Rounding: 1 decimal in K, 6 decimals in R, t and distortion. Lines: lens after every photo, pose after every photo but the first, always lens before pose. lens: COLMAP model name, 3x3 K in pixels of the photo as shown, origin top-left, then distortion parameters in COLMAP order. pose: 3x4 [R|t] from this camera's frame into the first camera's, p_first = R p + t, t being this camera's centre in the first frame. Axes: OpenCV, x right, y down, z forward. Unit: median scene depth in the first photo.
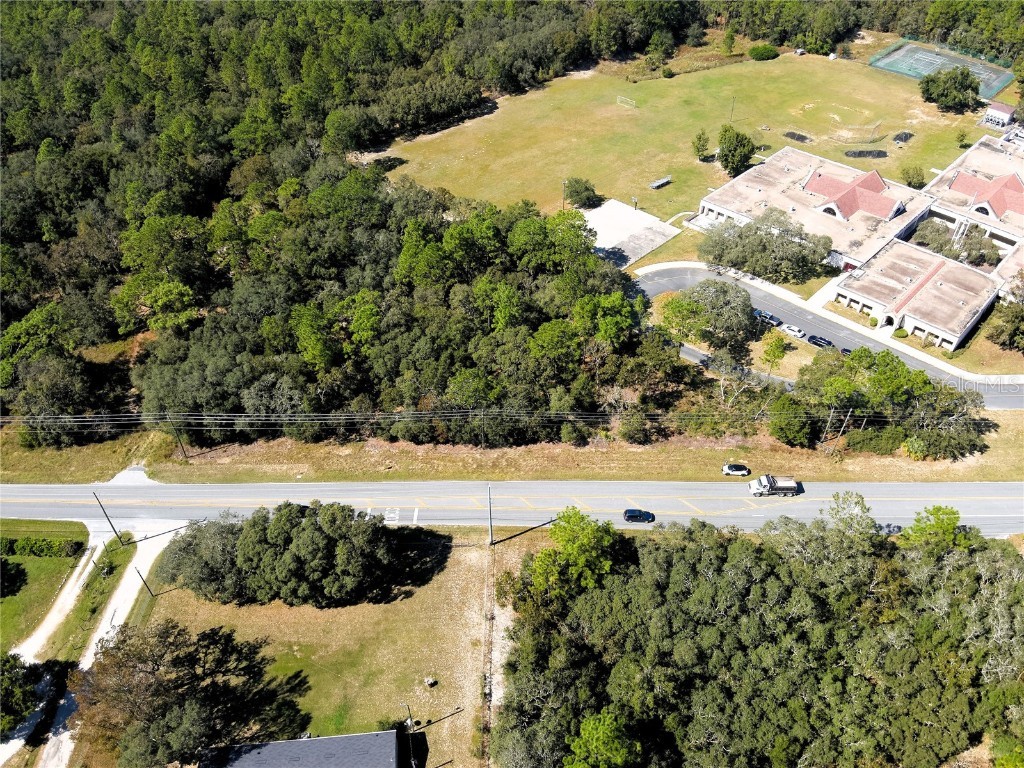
lens RADIAL K [[744.9, 0, 510.9], [0, 744.9, 382.0], [0, 0, 1]] dist [0.104925, -0.201527]
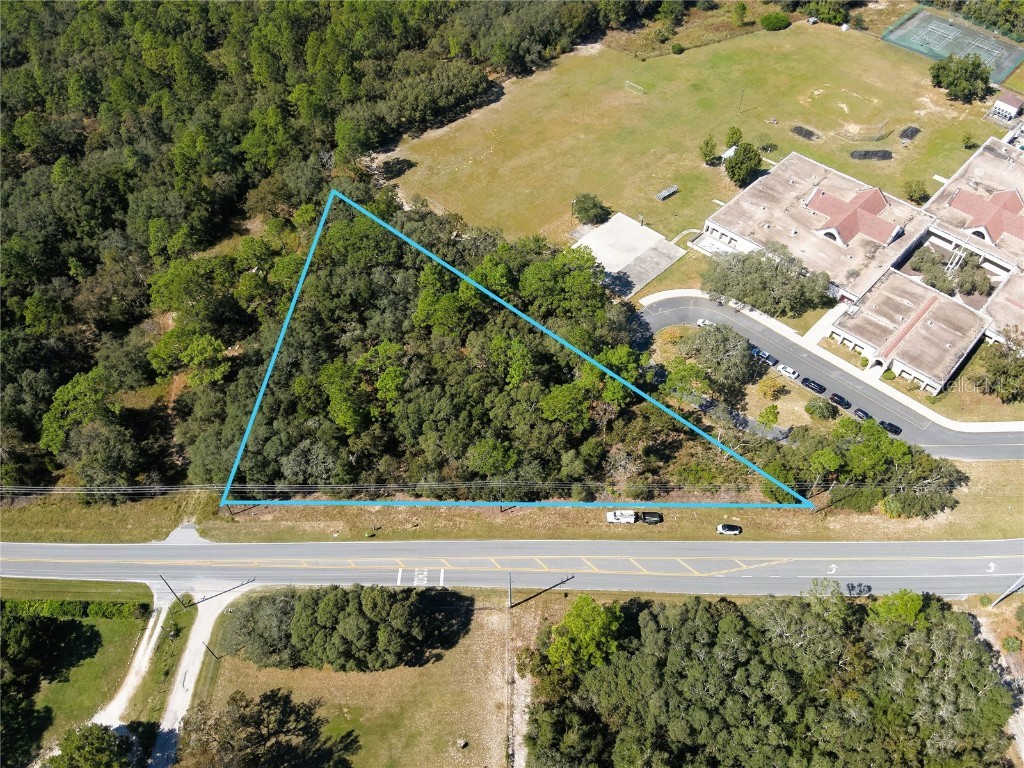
lens RADIAL K [[744.9, 0, 510.9], [0, 744.9, 382.0], [0, 0, 1]] dist [0.104925, -0.201527]
pose [[0.999995, -0.001951, 0.002655, -0.020600], [0.001558, 0.990027, 0.140873, -0.208185], [-0.002904, -0.140868, 0.990024, -0.056732]]
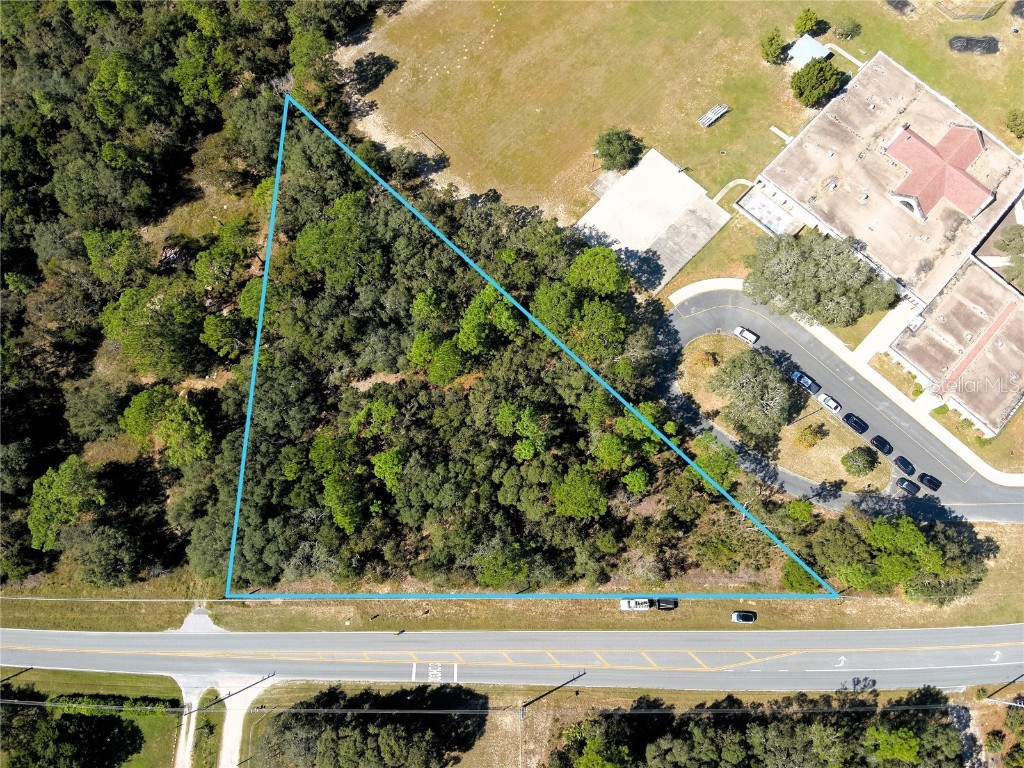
lens RADIAL K [[742.8, 0, 512.0], [0, 742.8, 384.0], [0, 0, 1]] dist [0.076614, -0.161072]
pose [[0.999728, -0.015219, -0.017647, -0.011300], [0.022419, 0.834688, 0.550266, -0.632877], [0.006355, -0.550512, 0.834803, 0.222598]]
